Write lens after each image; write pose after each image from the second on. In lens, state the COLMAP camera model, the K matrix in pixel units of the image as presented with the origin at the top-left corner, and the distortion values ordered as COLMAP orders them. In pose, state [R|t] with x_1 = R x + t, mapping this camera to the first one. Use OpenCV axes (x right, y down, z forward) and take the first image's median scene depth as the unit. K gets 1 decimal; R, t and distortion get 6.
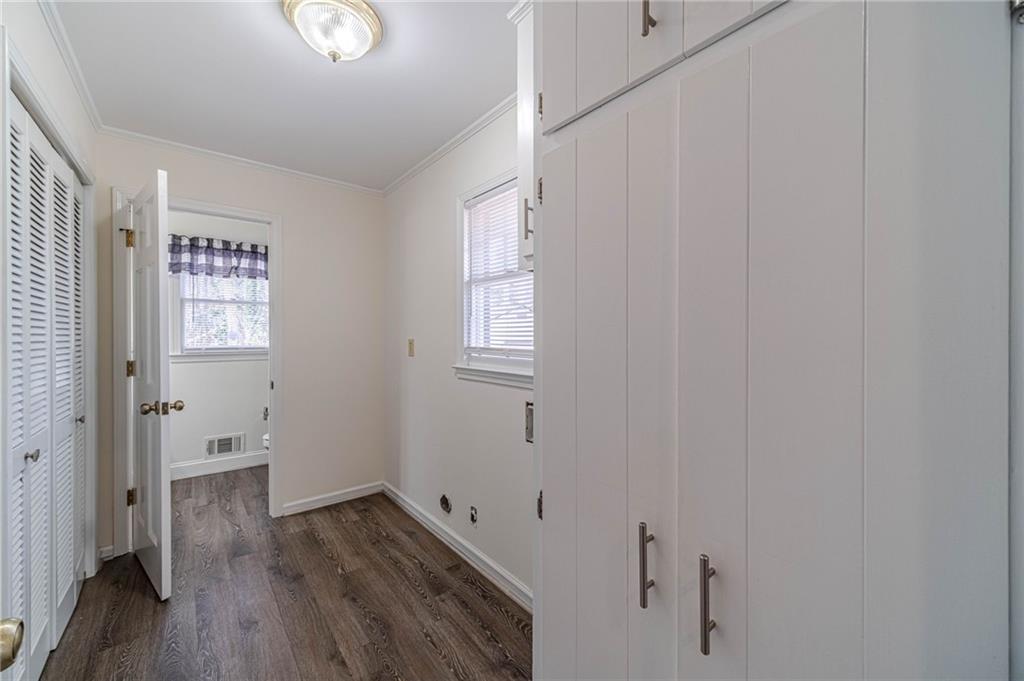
lens RADIAL K [[411.2, 0, 510.2], [0, 411.2, 340.5], [0, 0, 1]] dist [0.000006, 0.000091]
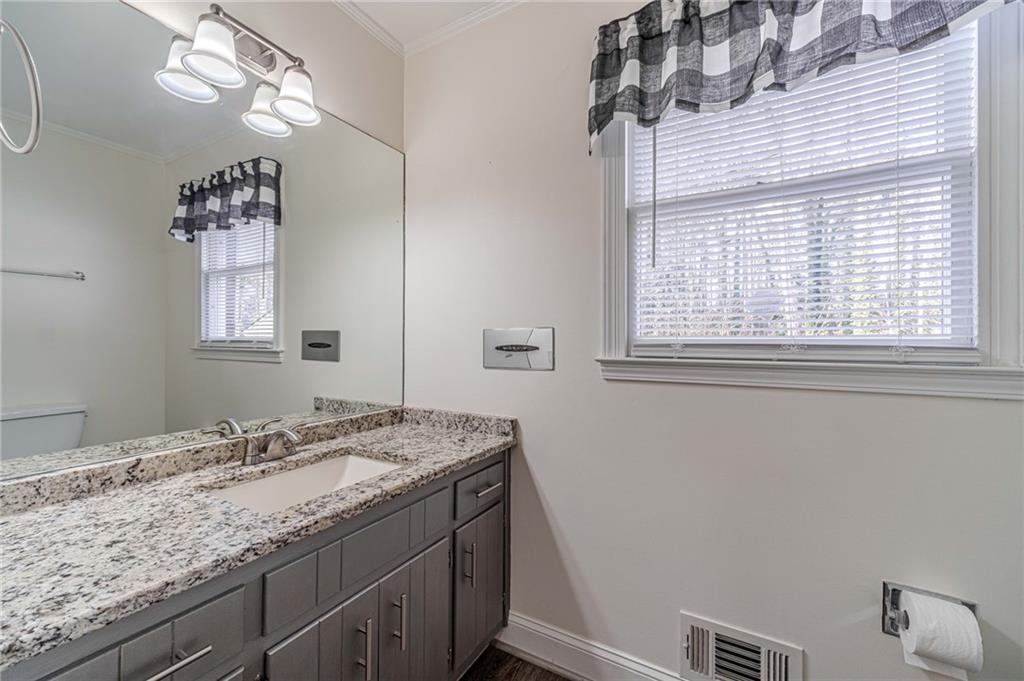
lens RADIAL K [[411.2, 0, 509.6], [0, 411.2, 338.2], [0, 0, 1]] dist [0.000006, 0.000091]
pose [[0.365884, 0.000281, -0.930660, -0.496424], [-0.003667, 0.999993, -0.001139, 0.016140], [0.930653, 0.003829, 0.365882, 0.767780]]
